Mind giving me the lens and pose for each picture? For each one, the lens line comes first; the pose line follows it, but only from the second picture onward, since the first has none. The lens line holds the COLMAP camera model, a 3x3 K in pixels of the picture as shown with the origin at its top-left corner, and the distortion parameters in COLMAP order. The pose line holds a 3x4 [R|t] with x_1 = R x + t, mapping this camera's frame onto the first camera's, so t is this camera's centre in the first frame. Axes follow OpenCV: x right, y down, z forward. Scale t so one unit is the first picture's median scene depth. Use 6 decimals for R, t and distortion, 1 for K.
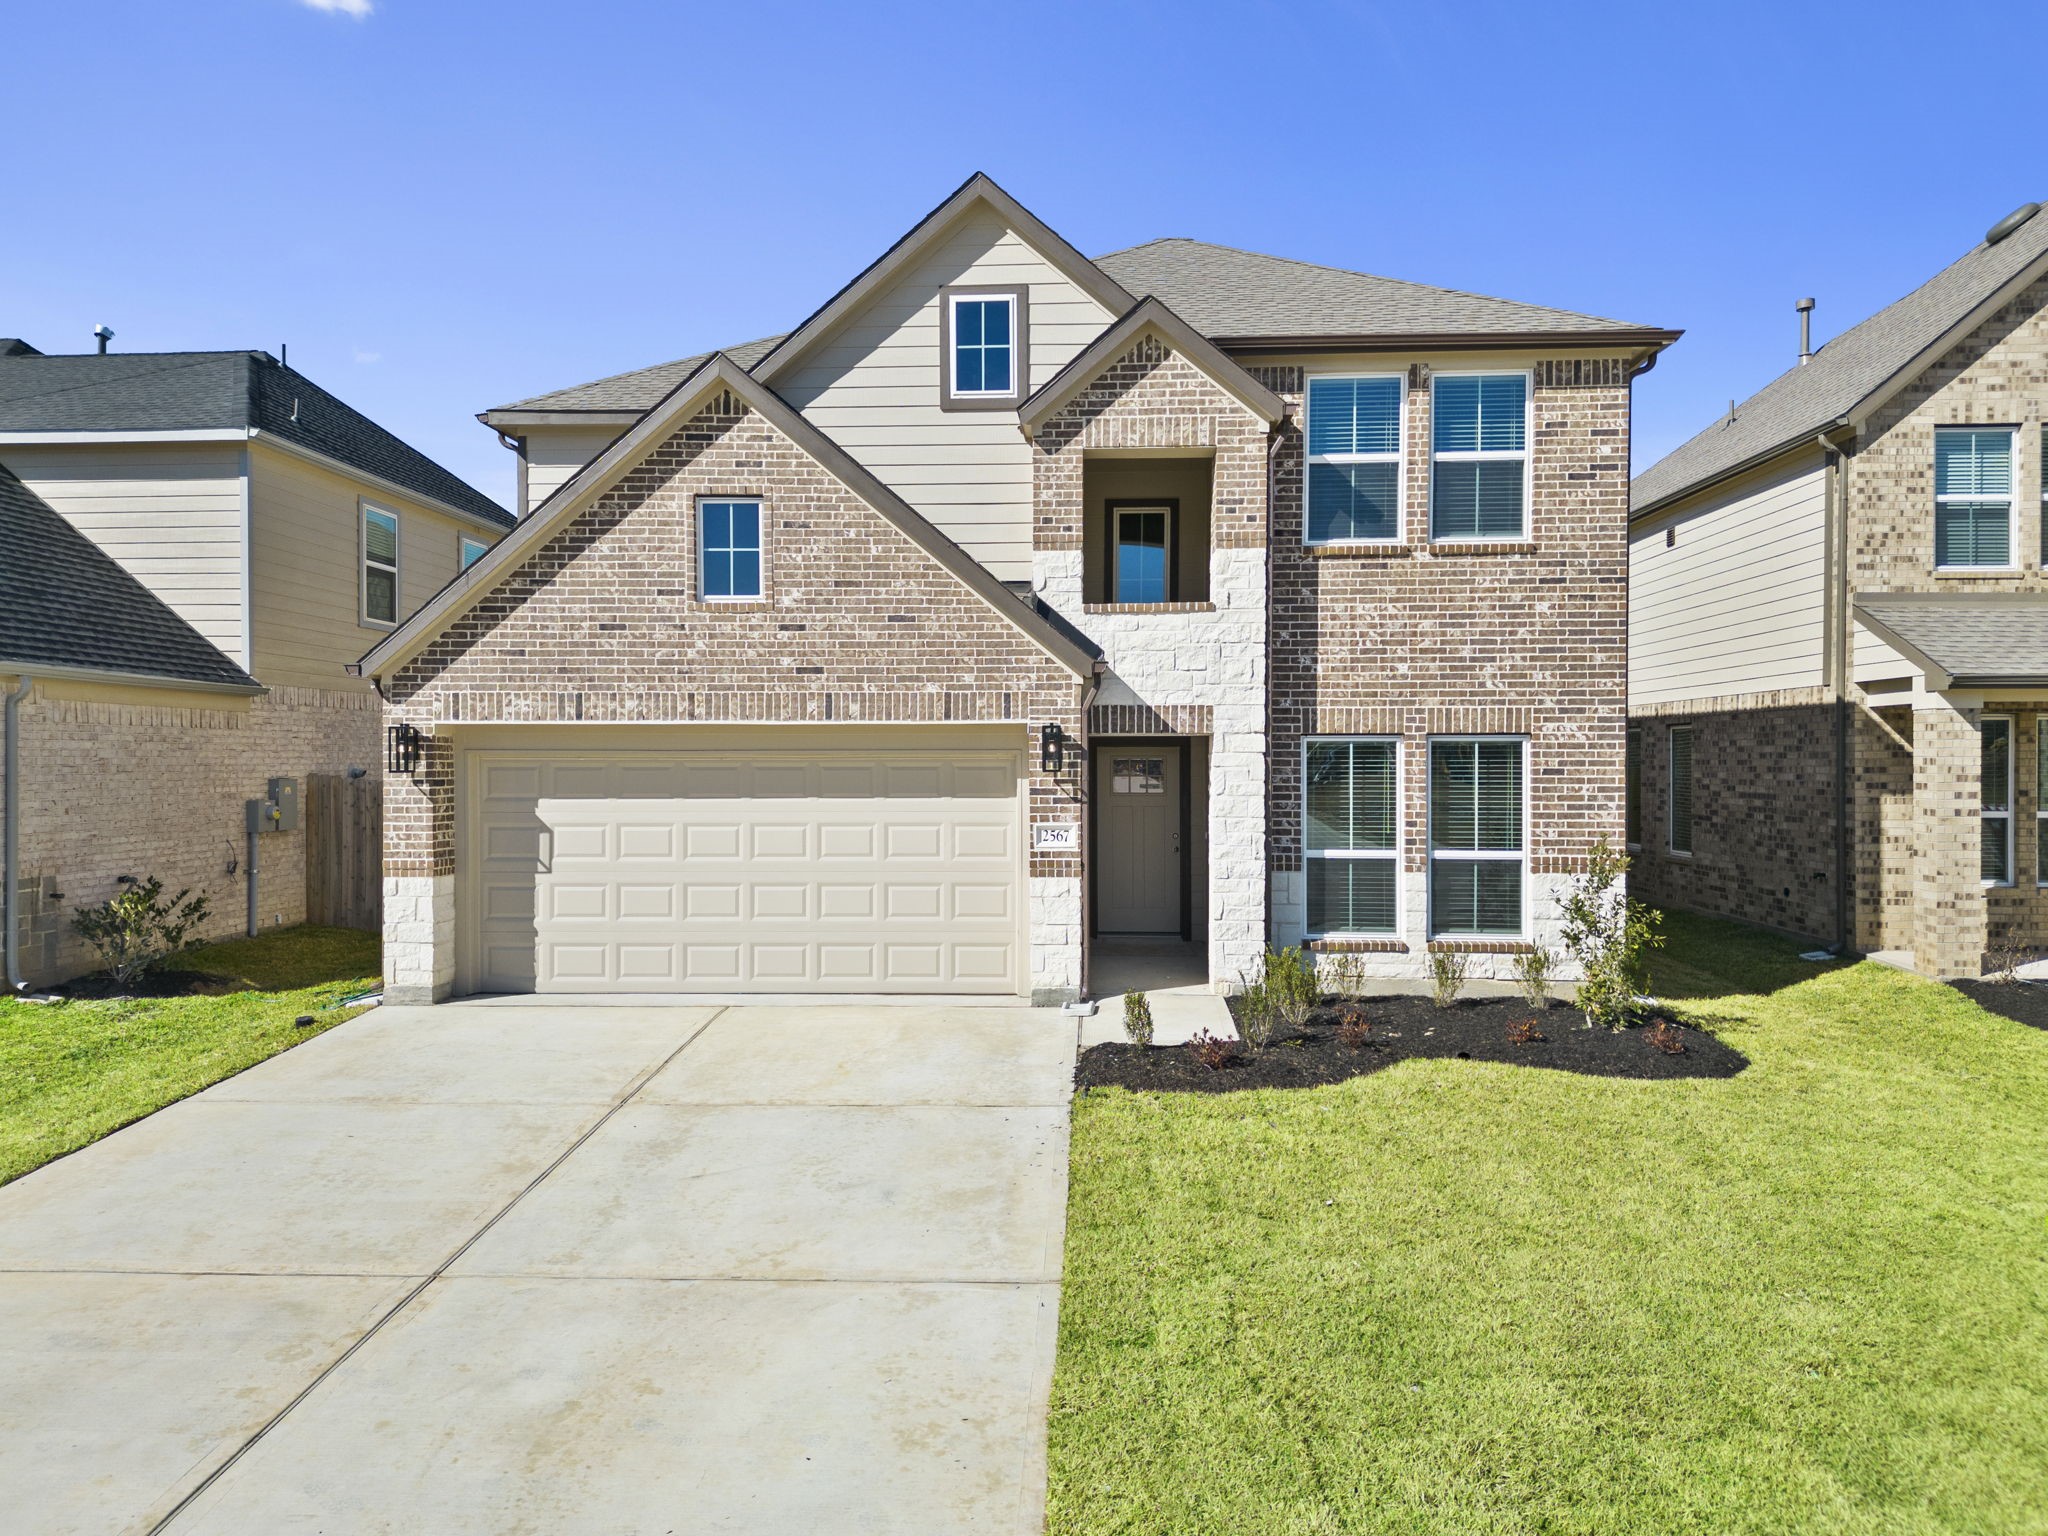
lens RADIAL K [[1430.9, 0, 1037.2], [0, 1430.9, 772.0], [0, 0, 1]] dist [0.037559, -0.024274]
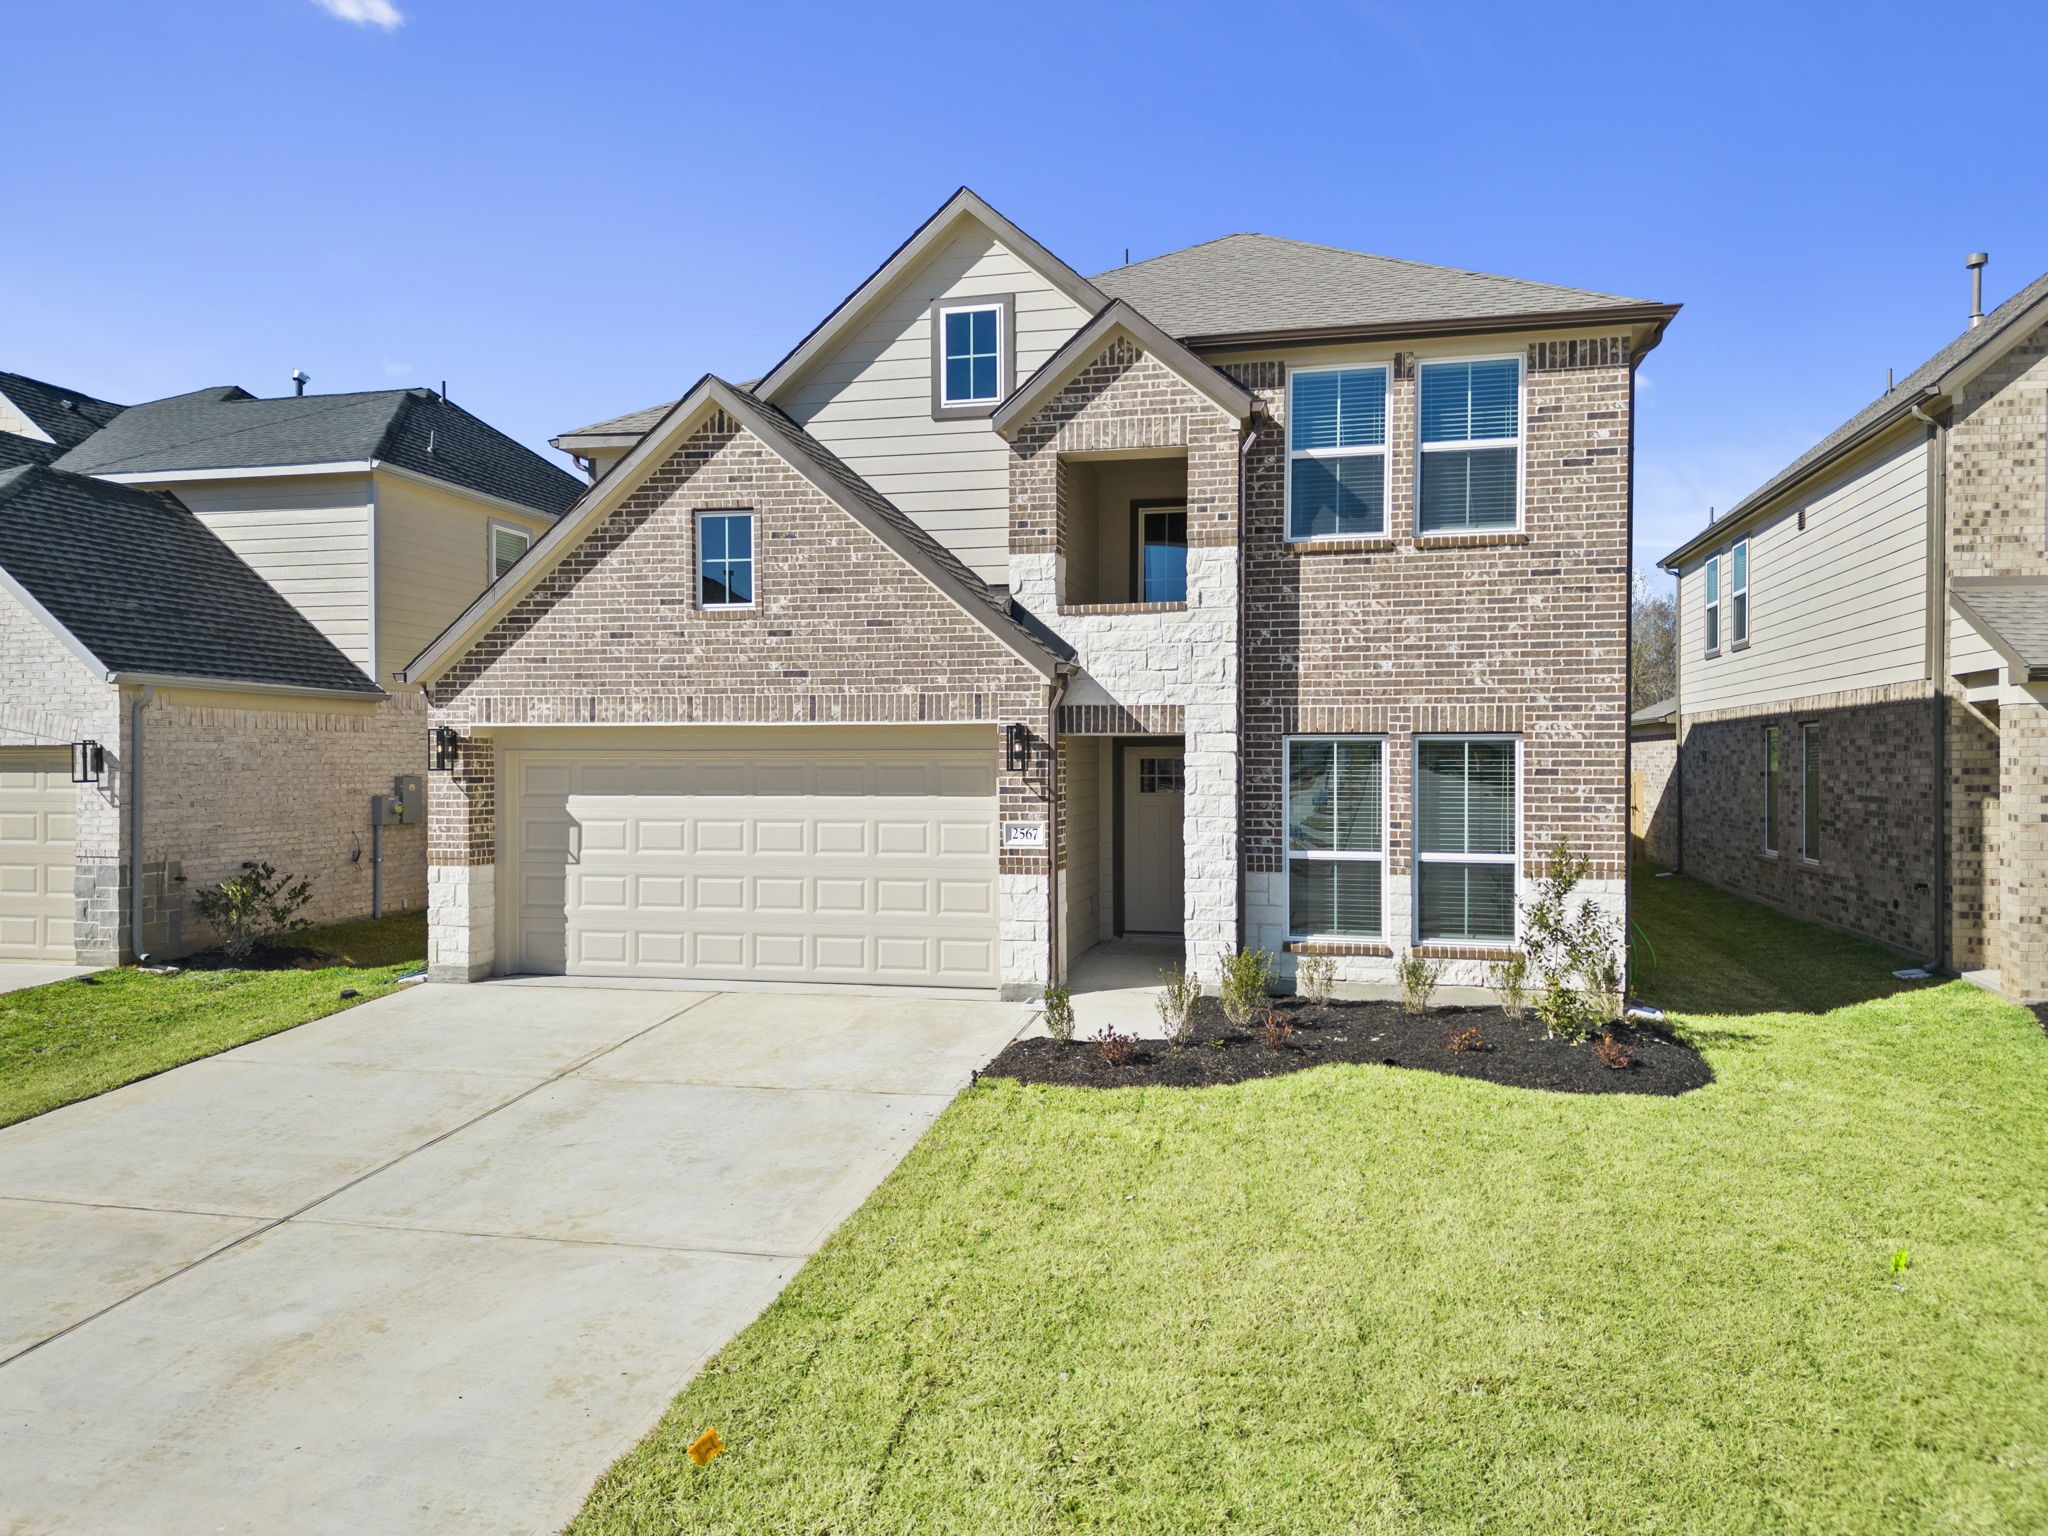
lens RADIAL K [[1430.9, 0, 1037.7], [0, 1430.9, 772.3], [0, 0, 1]] dist [0.037559, -0.024274]
pose [[0.984998, 0.001960, -0.172553, 0.189655], [-0.002036, 0.999998, -0.000261, 0.000987], [0.172552, 0.000609, 0.985000, -0.001515]]
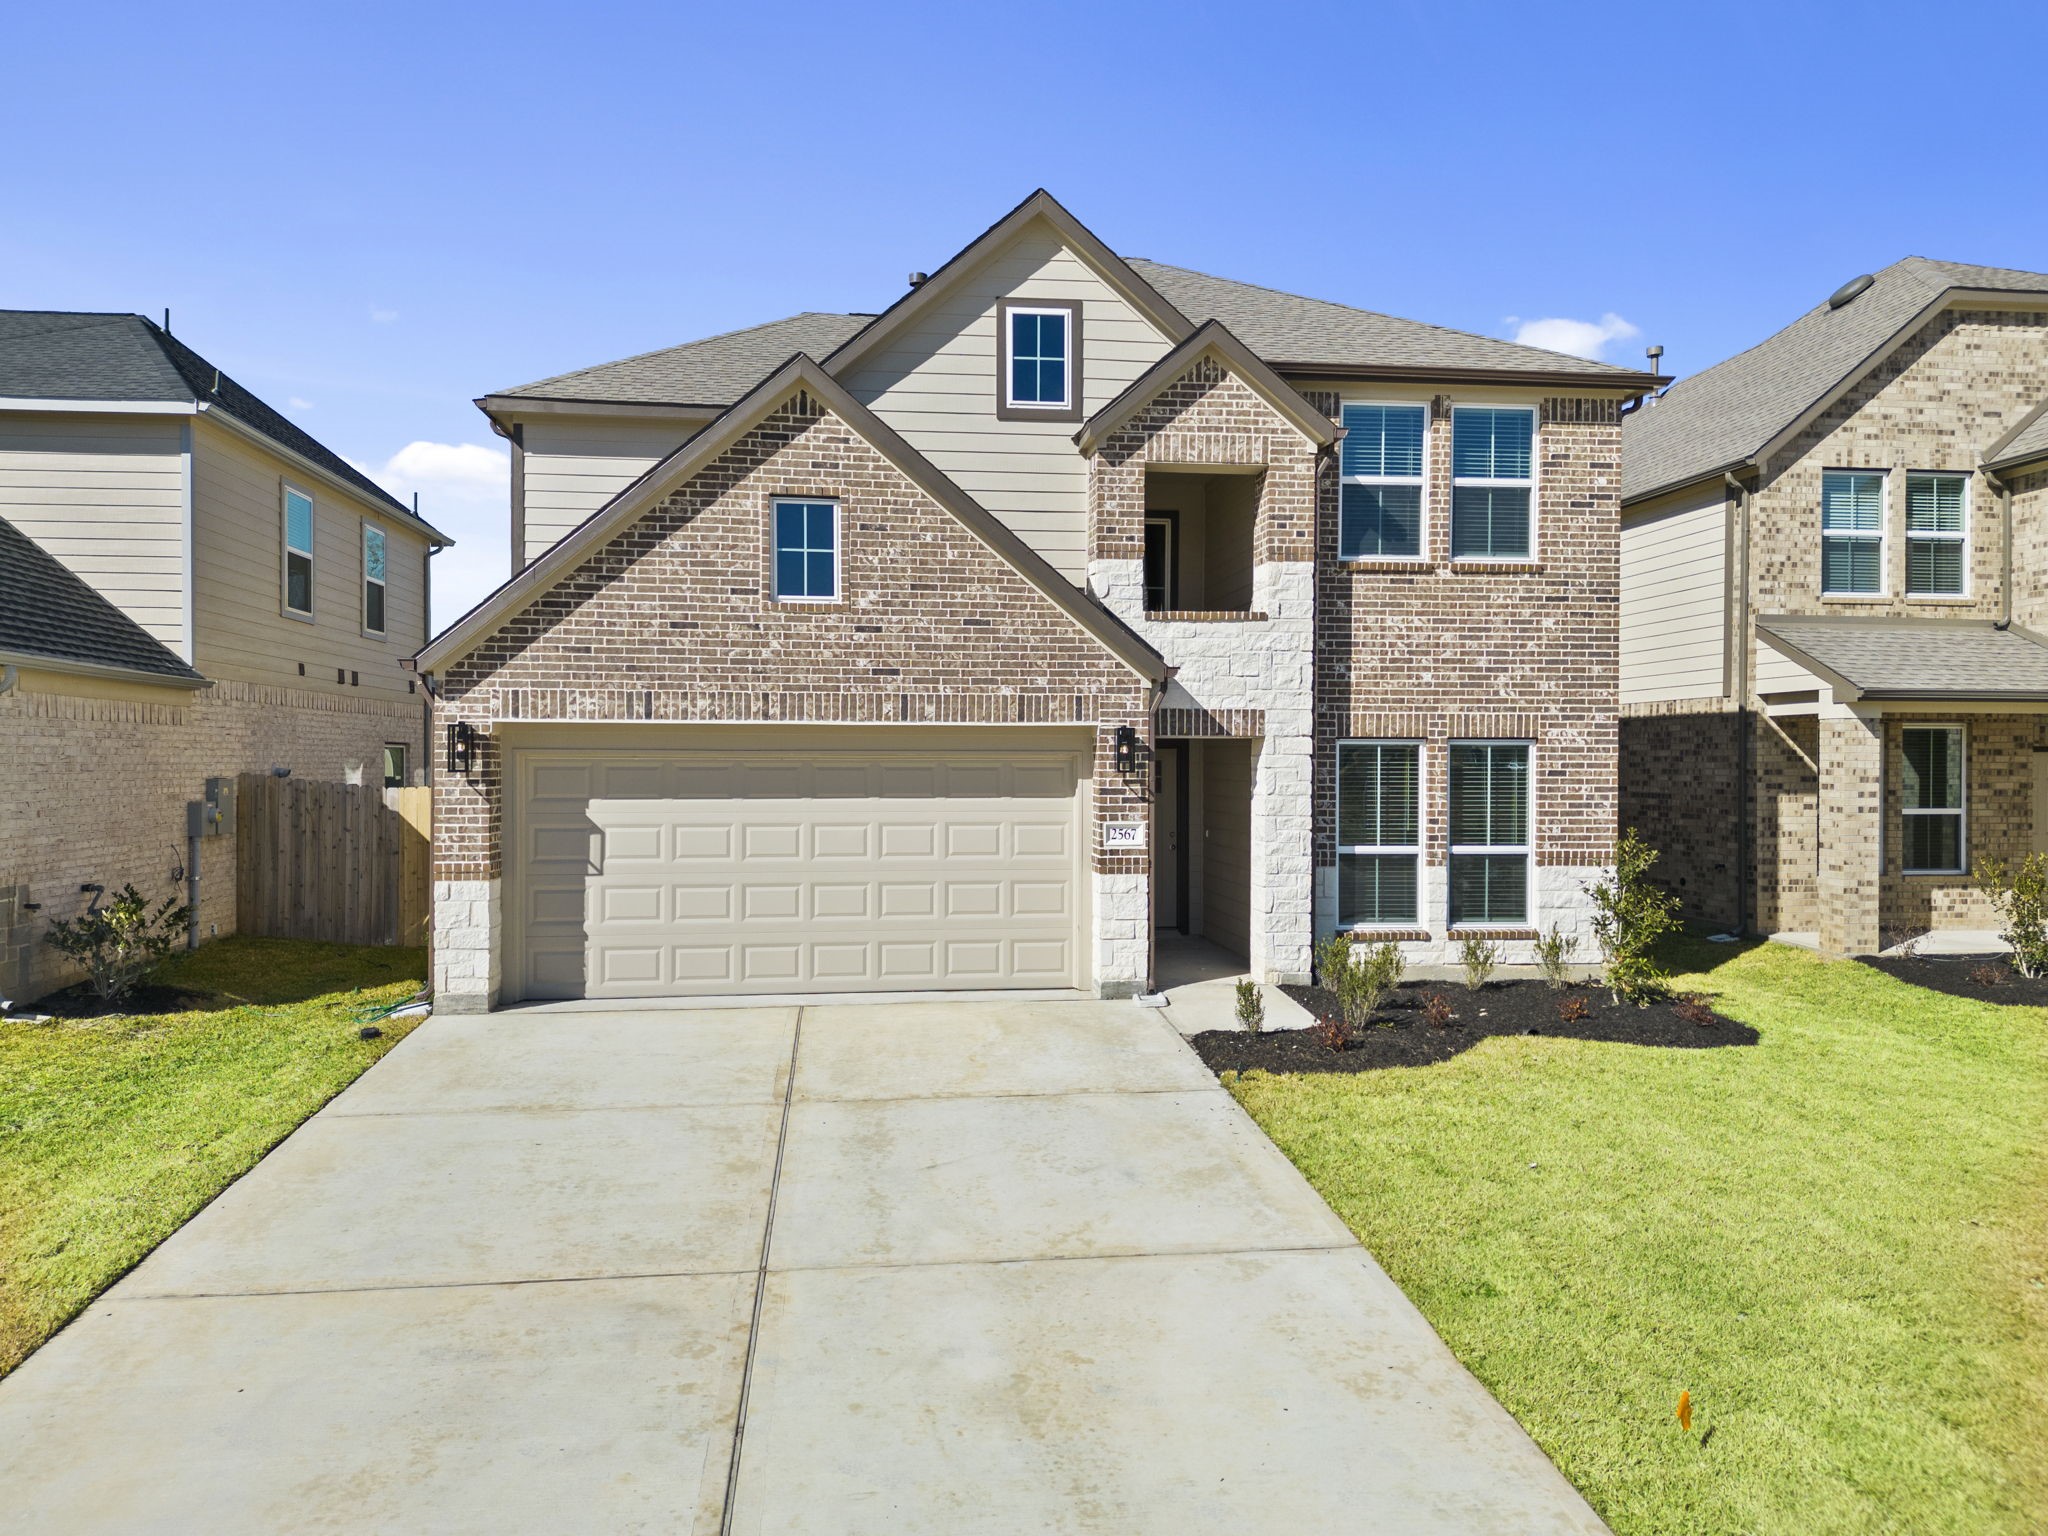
lens RADIAL K [[1430.9, 0, 1034.4], [0, 1430.9, 771.9], [0, 0, 1]] dist [0.037559, -0.024274]
pose [[0.985477, 0.001623, 0.169801, -0.218654], [-0.001477, 0.999998, -0.000986, 0.000542], [-0.169802, 0.000721, 0.985478, -0.011983]]
